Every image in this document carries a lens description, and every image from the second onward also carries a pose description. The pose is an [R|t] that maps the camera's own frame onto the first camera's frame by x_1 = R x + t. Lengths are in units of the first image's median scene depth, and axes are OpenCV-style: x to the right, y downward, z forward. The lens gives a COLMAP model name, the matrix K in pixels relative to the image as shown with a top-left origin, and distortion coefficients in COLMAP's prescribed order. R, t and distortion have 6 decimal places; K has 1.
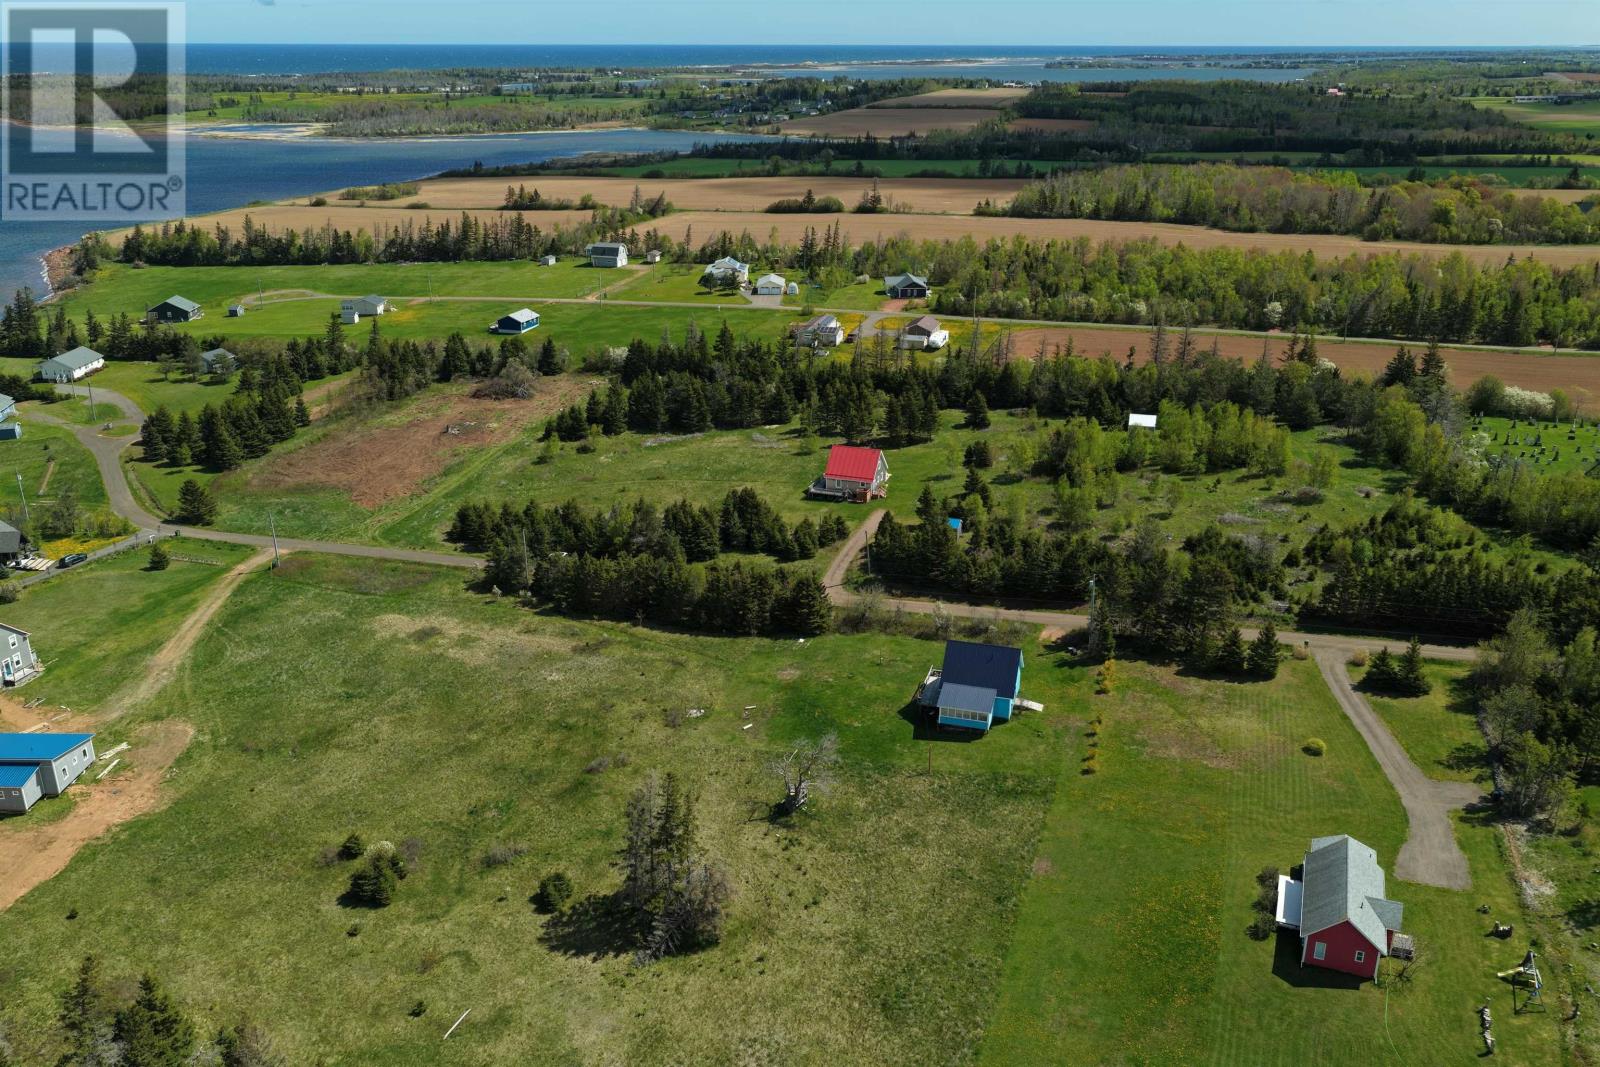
lens RADIAL K [[1325.4, 0, 805.5], [0, 1325.4, 540.5], [0, 0, 1]] dist [-0.011711, 0.036046]
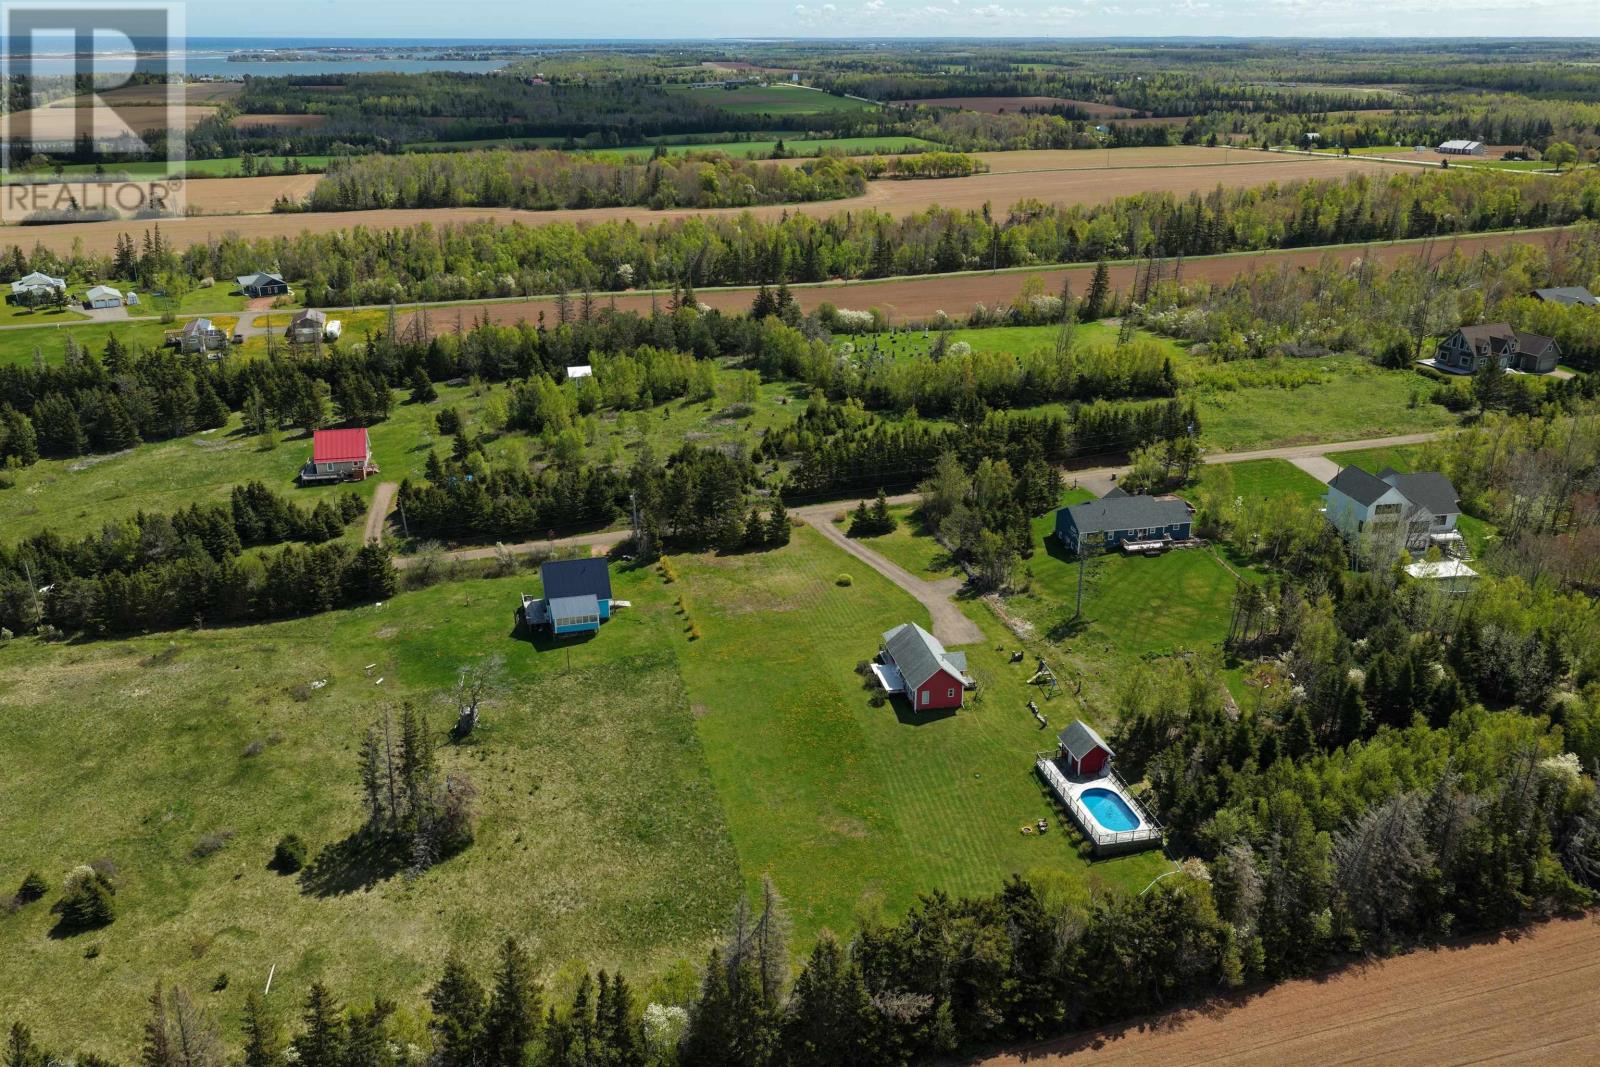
lens RADIAL K [[1325.4, 0, 808.5], [0, 1325.4, 543.4], [0, 0, 1]] dist [-0.011711, 0.036046]
pose [[0.843106, -0.192992, 0.501922, -0.224432], [0.189500, 0.980133, 0.058554, 0.029899], [-0.503251, 0.045747, 0.862929, -0.079357]]
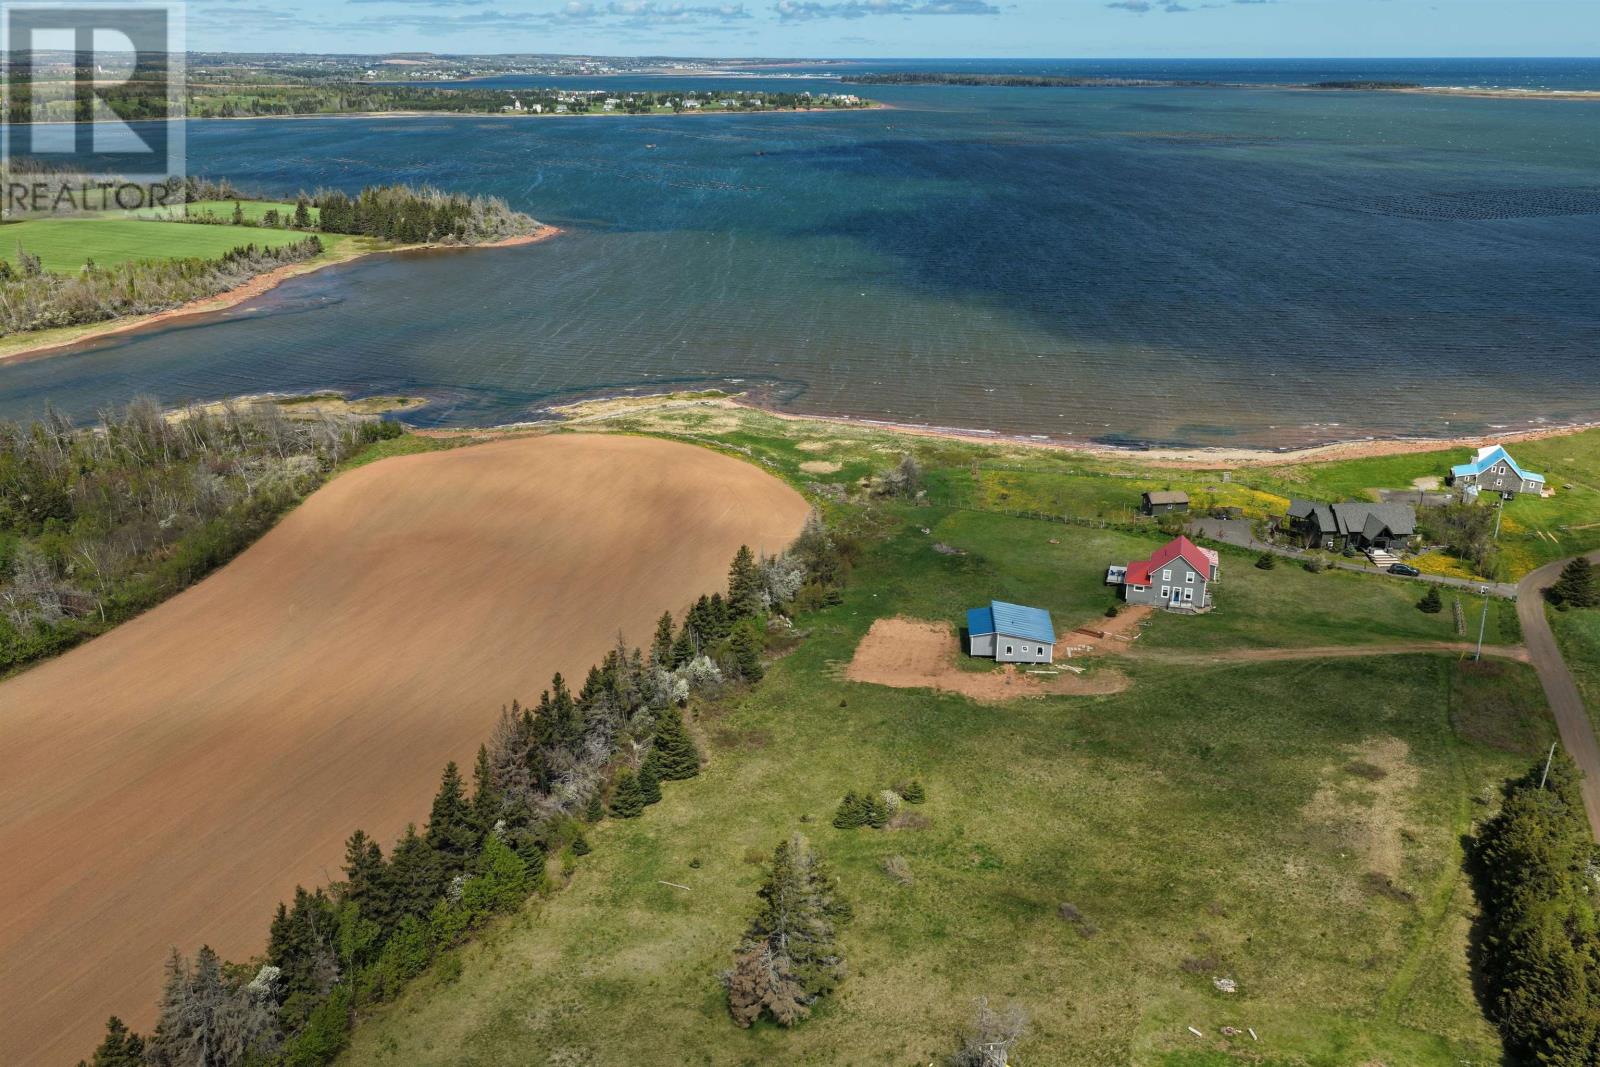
lens RADIAL K [[1325.4, 0, 809.9], [0, 1325.4, 529.3], [0, 0, 1]] dist [-0.011711, 0.036046]
pose [[-0.047897, 0.336814, -0.940352, 0.448307], [-0.352781, 0.875056, 0.331395, -0.210265], [0.934479, 0.347611, 0.076909, 0.564373]]
